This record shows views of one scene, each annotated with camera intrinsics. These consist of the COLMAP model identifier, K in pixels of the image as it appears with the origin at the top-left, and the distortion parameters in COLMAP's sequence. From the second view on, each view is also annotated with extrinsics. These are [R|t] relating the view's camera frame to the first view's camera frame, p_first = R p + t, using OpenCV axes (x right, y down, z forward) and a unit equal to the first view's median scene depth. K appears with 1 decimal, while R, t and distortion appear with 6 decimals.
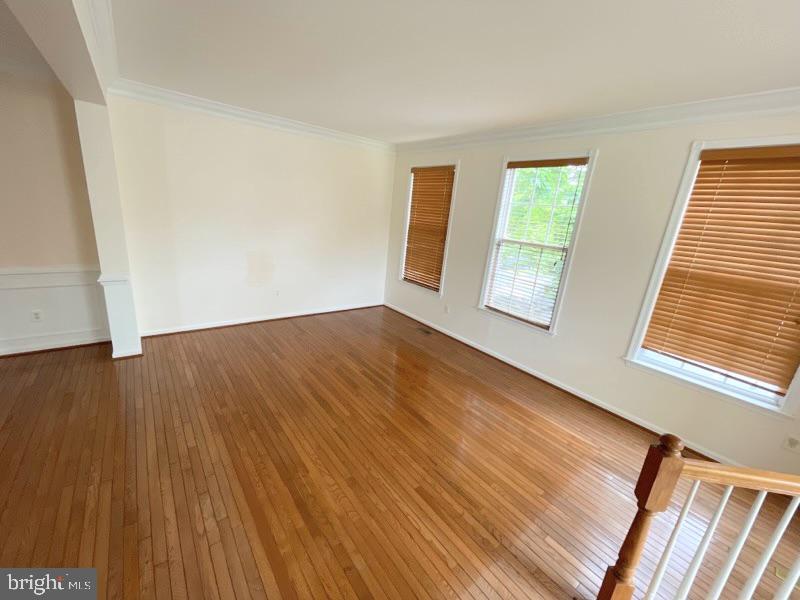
lens RADIAL K [[323.8, 0, 394.7], [0, 323.8, 298.8], [0, 0, 1]] dist [-0.008460, -0.001445]
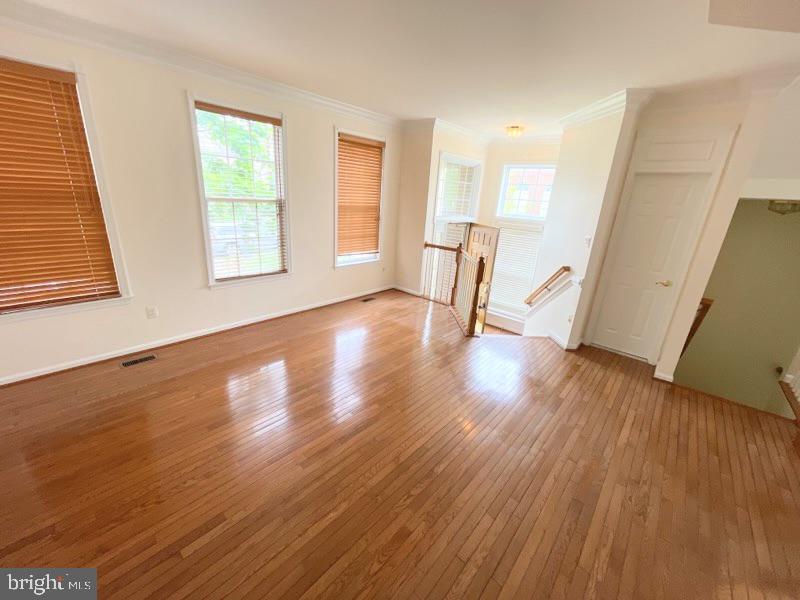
lens RADIAL K [[323.8, 0, 397.7], [0, 323.8, 297.0], [0, 0, 1]] dist [-0.008460, -0.001445]
pose [[-0.180706, -0.394229, 0.901071, -0.712313], [0.178117, 0.887887, 0.424182, -0.258050], [-0.967274, 0.237149, -0.090228, 0.761358]]
